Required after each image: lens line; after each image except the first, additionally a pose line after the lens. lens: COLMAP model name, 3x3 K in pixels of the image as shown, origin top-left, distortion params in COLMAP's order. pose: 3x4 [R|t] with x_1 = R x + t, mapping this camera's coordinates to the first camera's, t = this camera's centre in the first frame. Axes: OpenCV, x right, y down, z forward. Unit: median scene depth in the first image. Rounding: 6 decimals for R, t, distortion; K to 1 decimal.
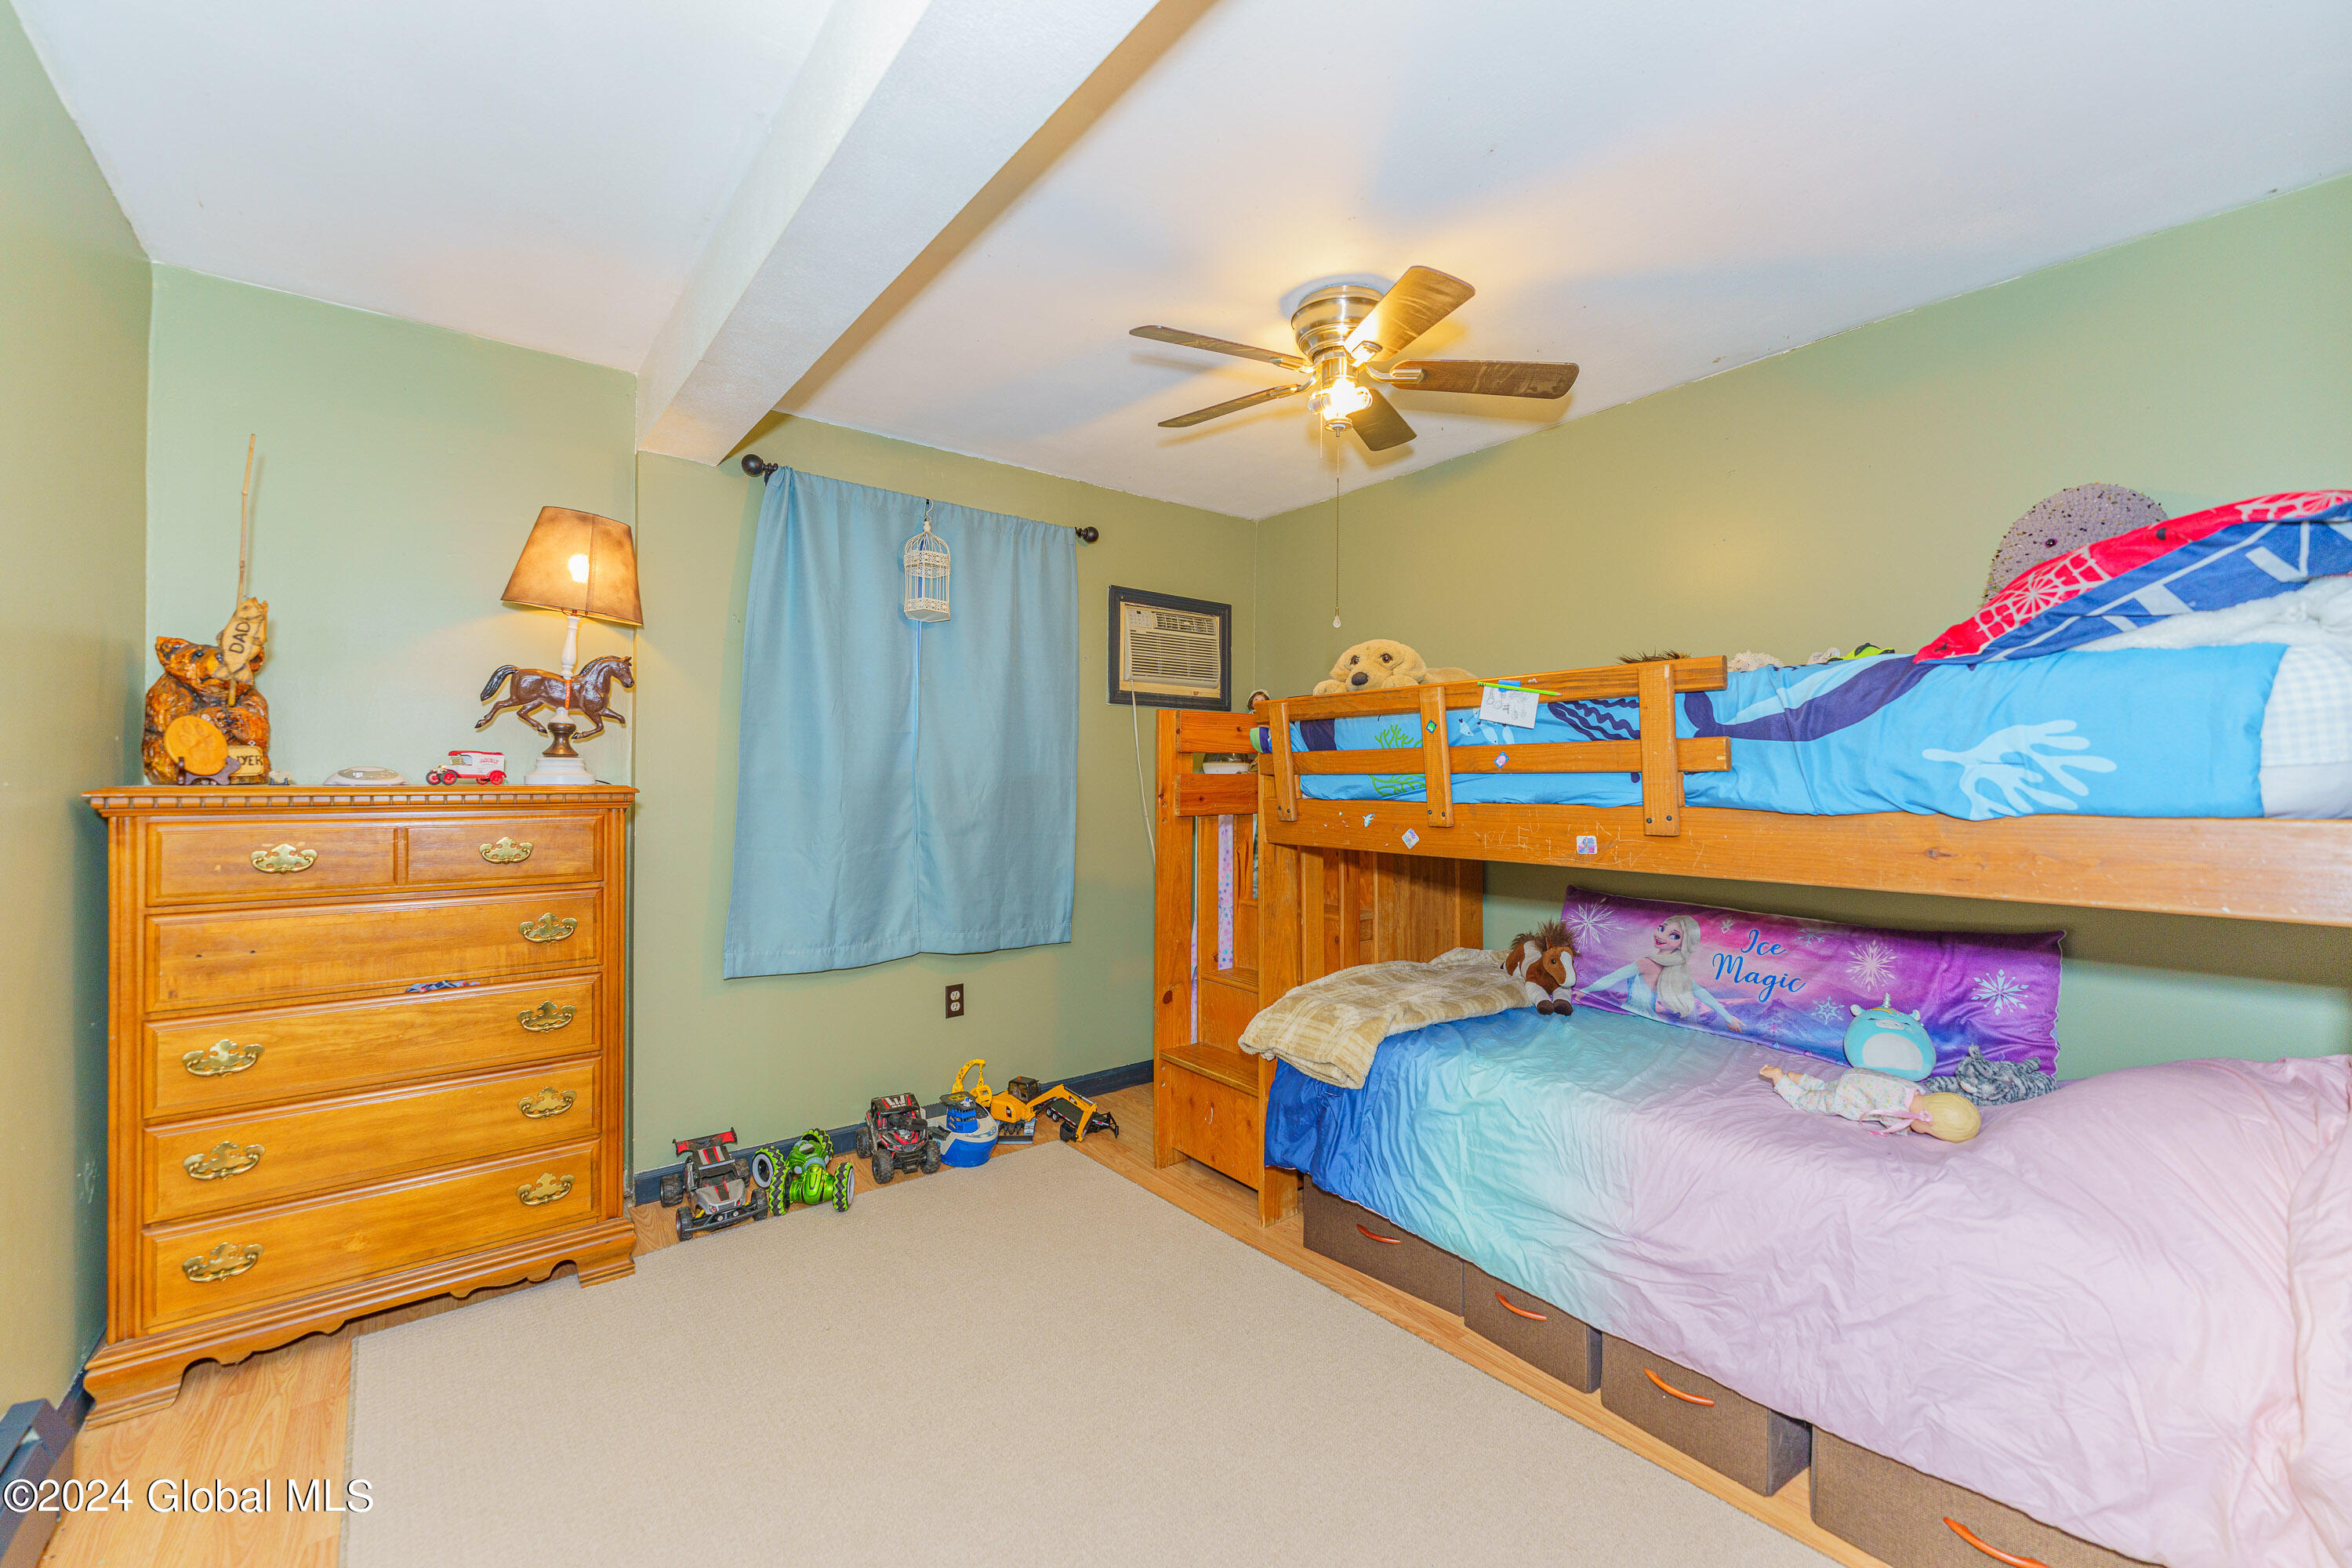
lens RADIAL K [[961.6, 0, 1177.4], [0, 961.6, 820.4], [0, 0, 1]] dist [-0.000286, 0.000786]
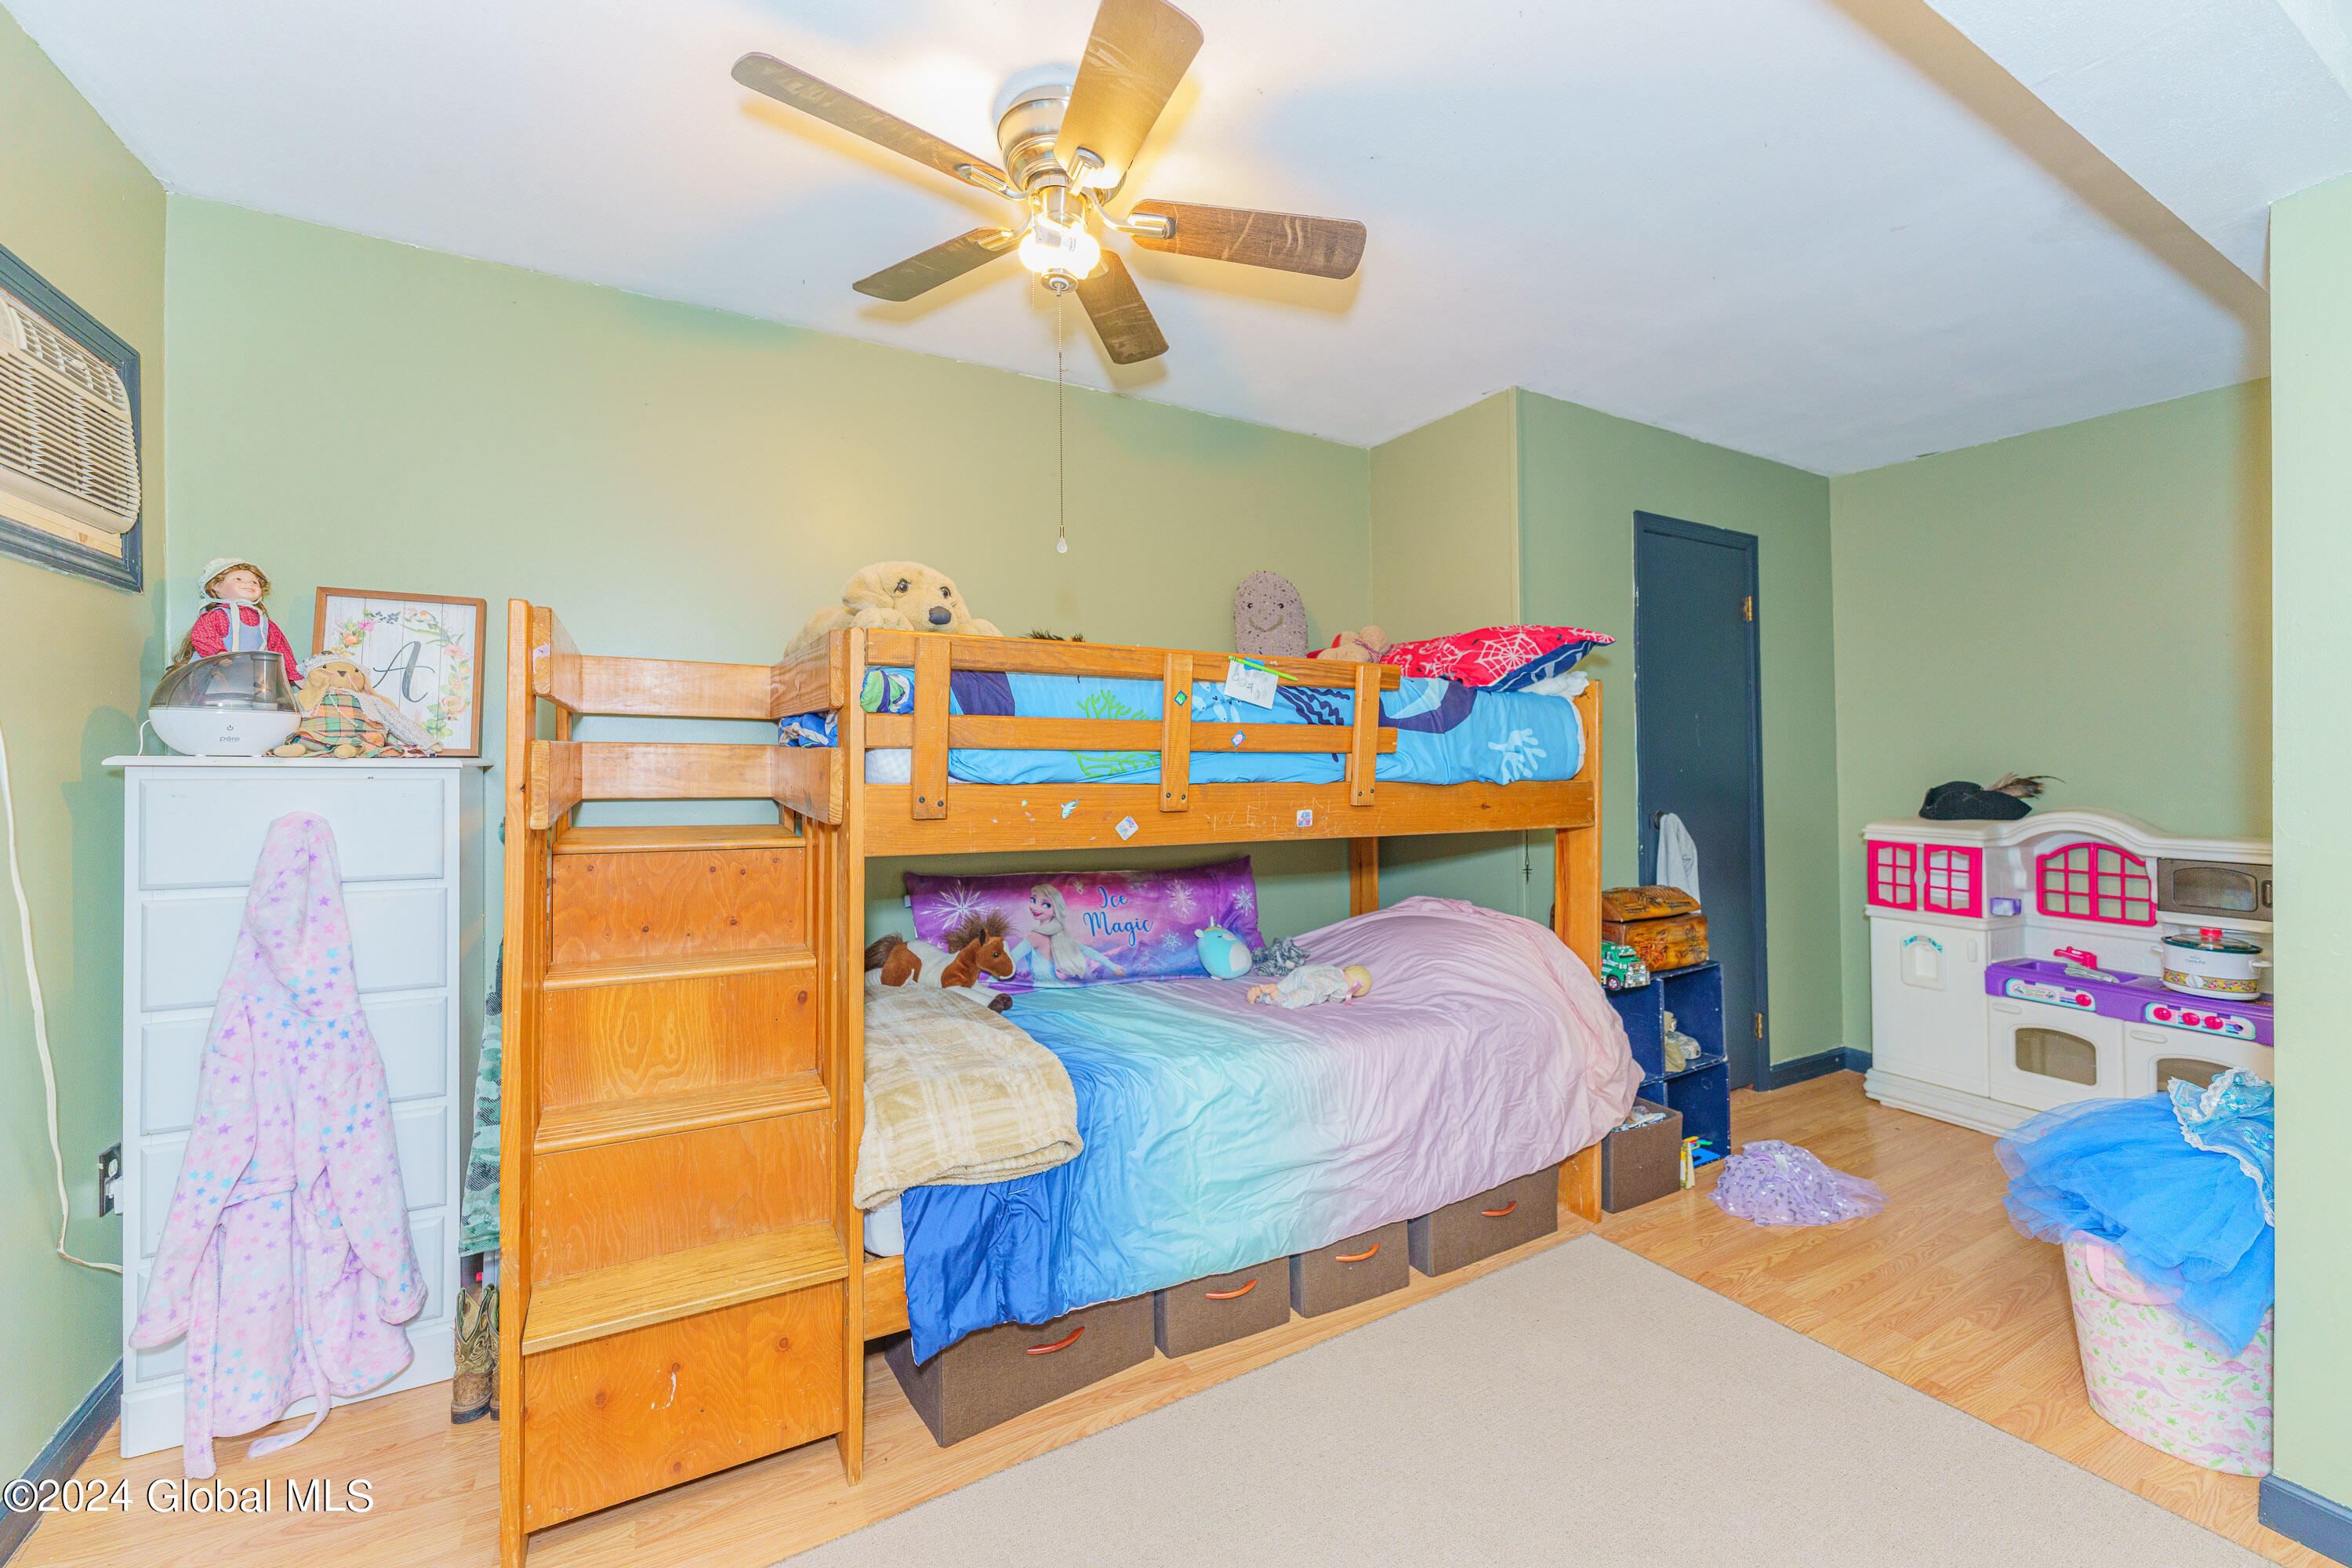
lens RADIAL K [[935.4, 0, 1173.5], [0, 935.4, 777.3], [0, 0, 1]] dist [0.001198, -0.000201]
pose [[0.146042, -0.020698, 0.989062, -0.602888], [0.032298, 0.999348, 0.016144, -0.040421], [-0.988751, 0.029587, 0.146615, 0.911189]]
